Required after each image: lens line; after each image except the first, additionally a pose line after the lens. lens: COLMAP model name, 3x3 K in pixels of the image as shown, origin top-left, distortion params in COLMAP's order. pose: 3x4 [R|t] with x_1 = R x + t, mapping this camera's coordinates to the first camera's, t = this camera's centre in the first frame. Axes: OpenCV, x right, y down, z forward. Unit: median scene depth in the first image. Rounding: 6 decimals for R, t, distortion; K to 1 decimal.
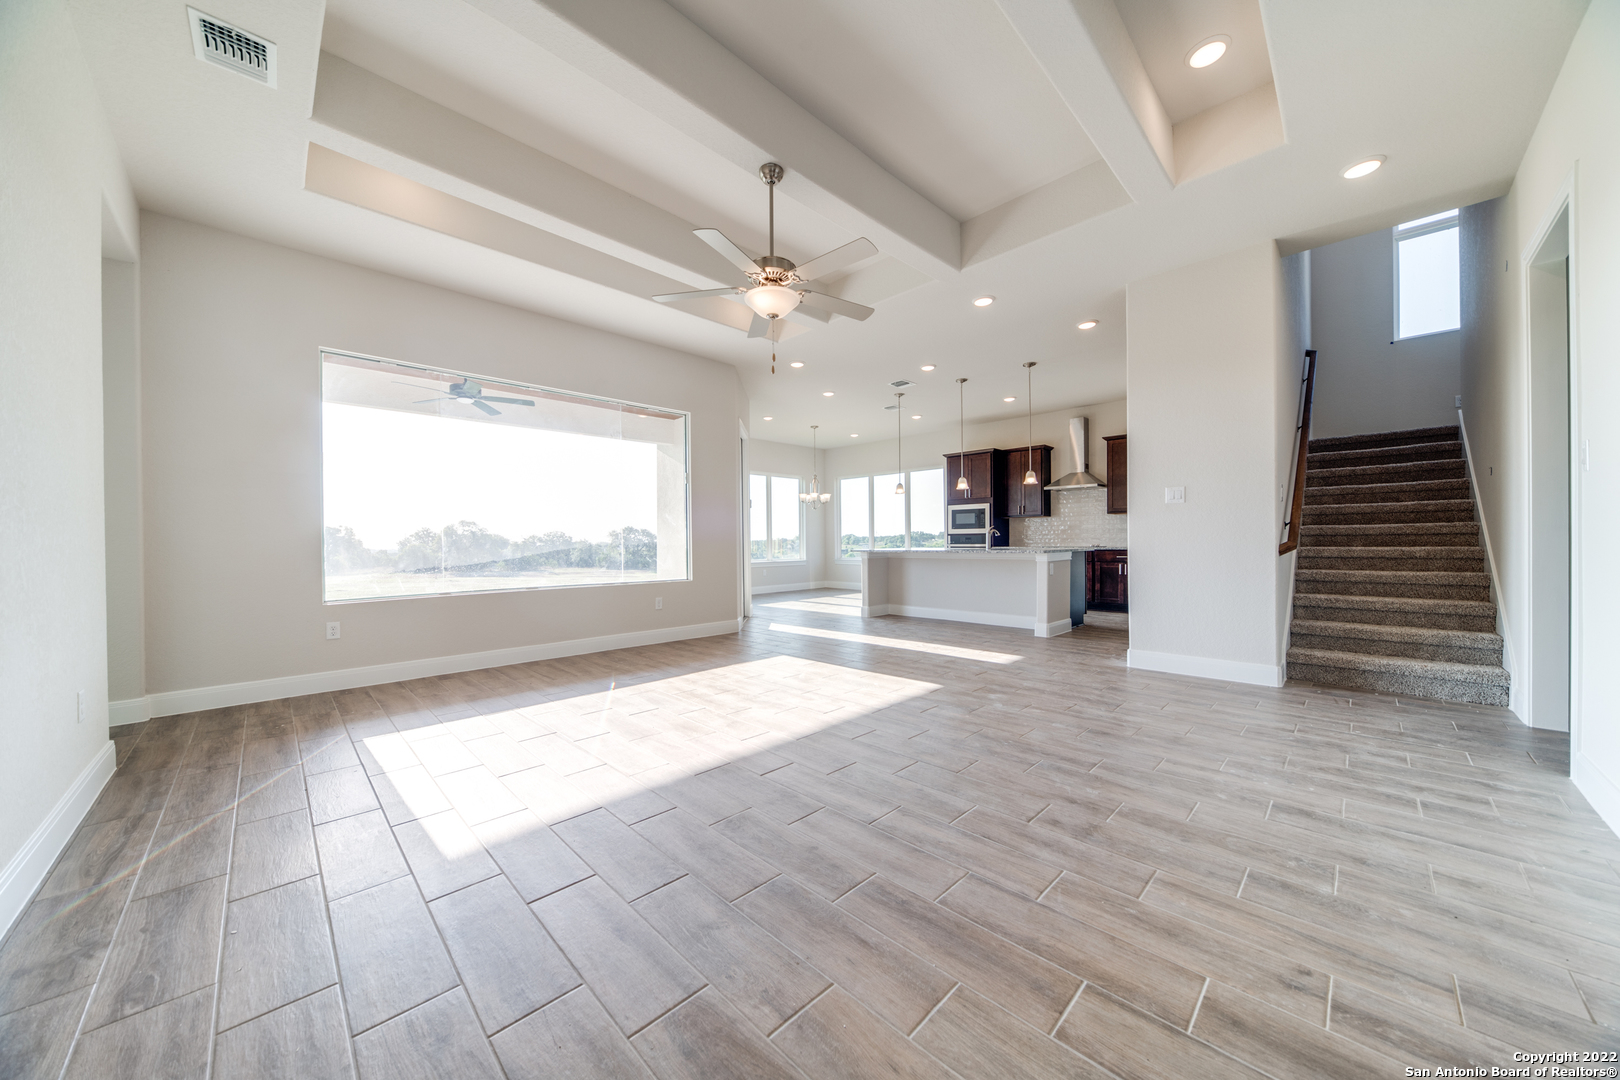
lens RADIAL K [[560.1, 0, 813.7], [0, 560.1, 534.1], [0, 0, 1]] dist [-0.005402, 0.000240]
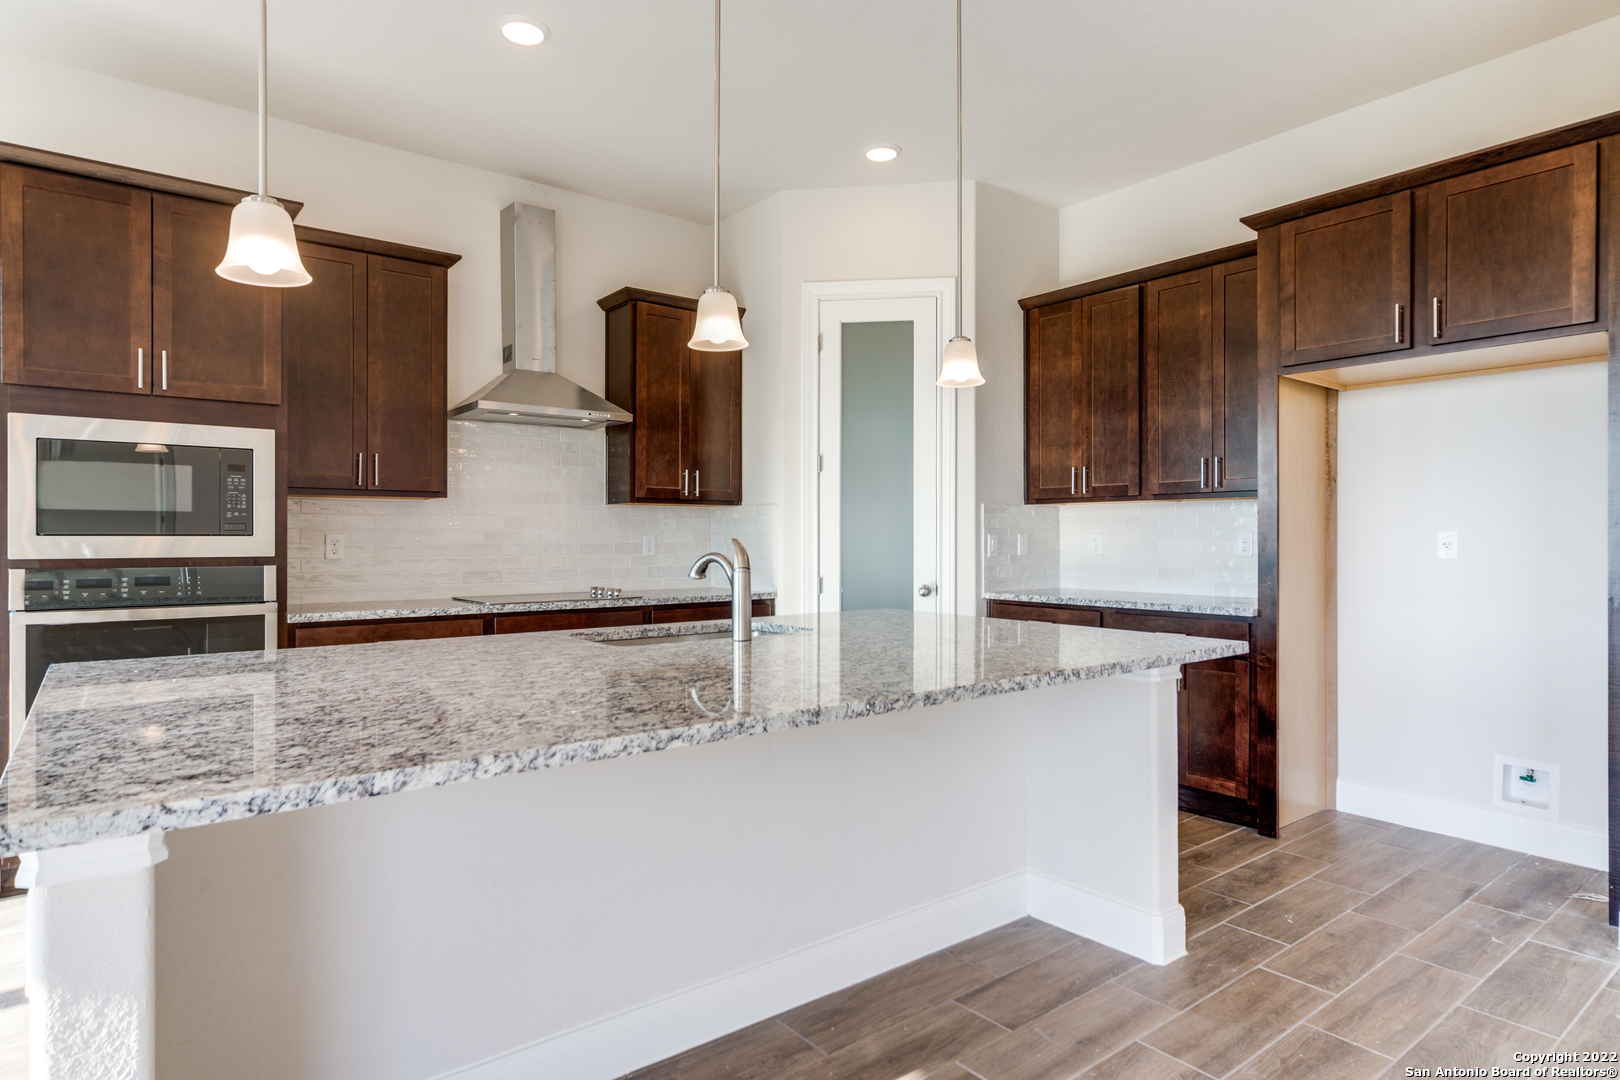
lens RADIAL K [[905.7, 0, 805.9], [0, 905.7, 548.6], [0, 0, 1]] dist [-0.005499, -0.000356]
pose [[0.127086, -0.004244, 0.991883, -0.033884], [-0.014145, 0.999881, 0.006091, -0.010071], [-0.991791, -0.014804, 0.127011, 0.713763]]
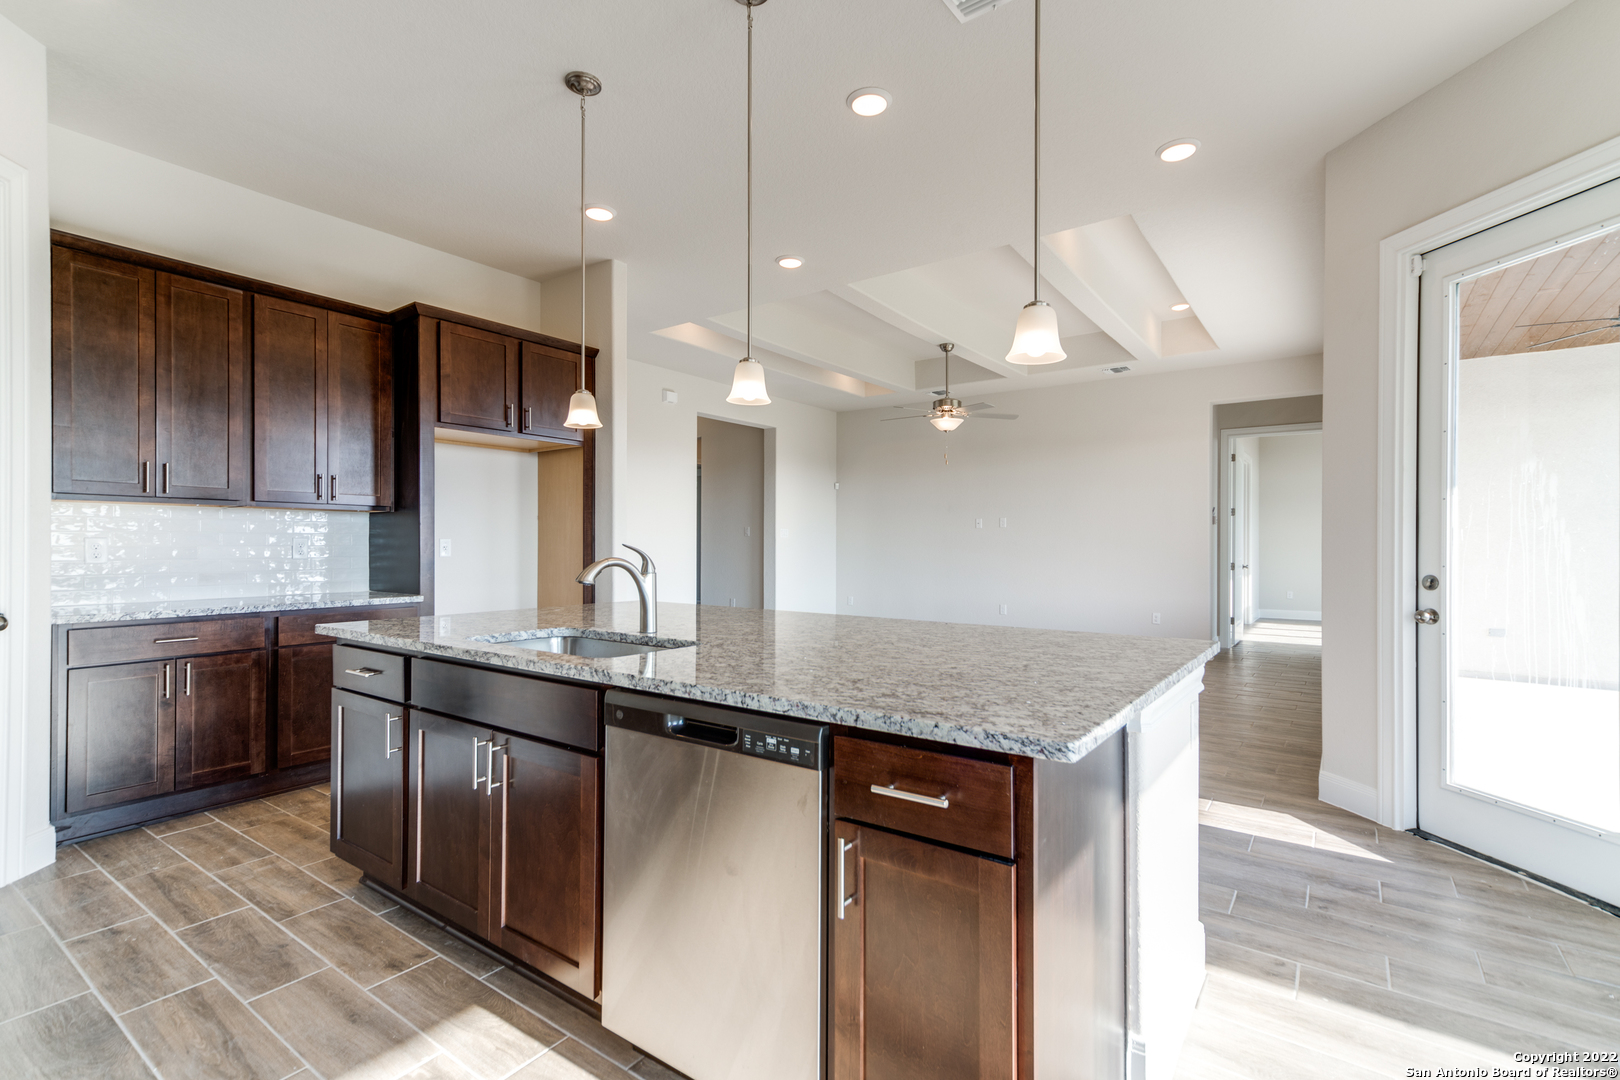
lens RADIAL K [[743.7, 0, 817.0], [0, 743.7, 546.2], [0, 0, 1]] dist [0.012327, -0.000177]
pose [[-0.987164, 0.006431, -0.159583, 0.220660], [0.008049, 0.999923, -0.009492, -0.007198], [0.159509, -0.010655, -0.987139, 1.038784]]
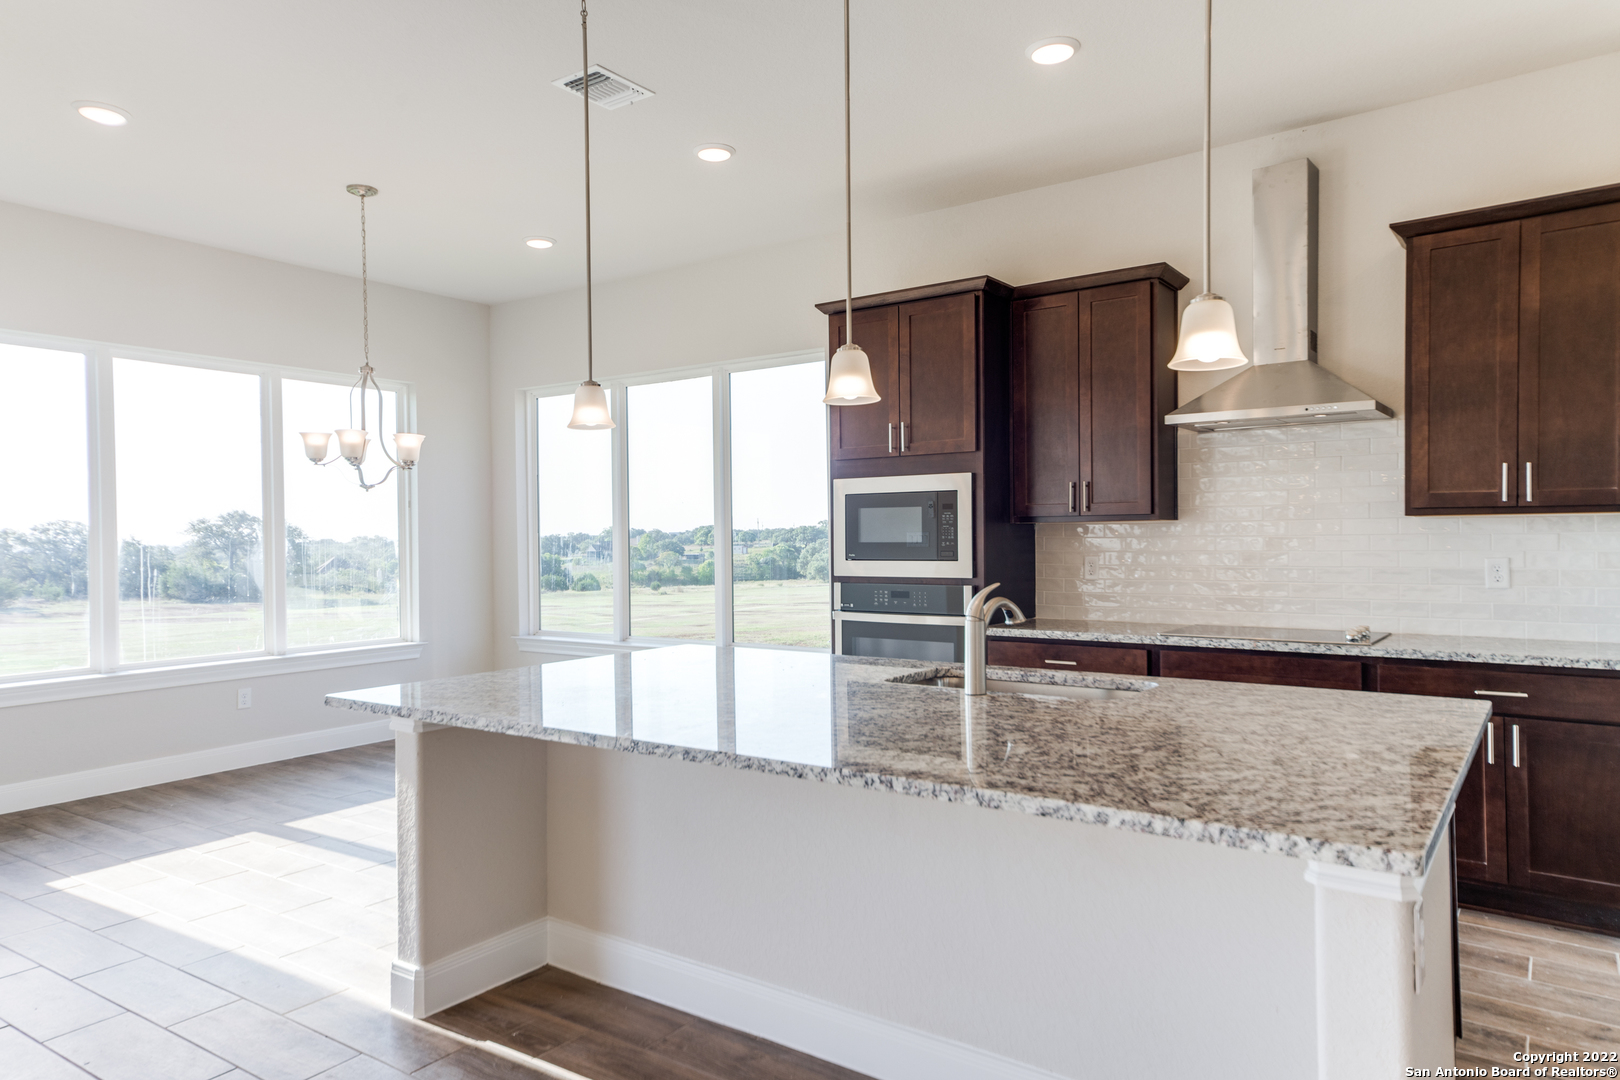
lens RADIAL K [[1038.5, 0, 807.2], [0, 1038.5, 541.0], [0, 0, 1]] dist [0.048918, 0.007478]
pose [[0.988063, -0.003882, 0.154004, 0.147836], [0.001367, 0.999864, 0.016433, -0.028381], [-0.154047, -0.016027, 0.987934, 0.482976]]
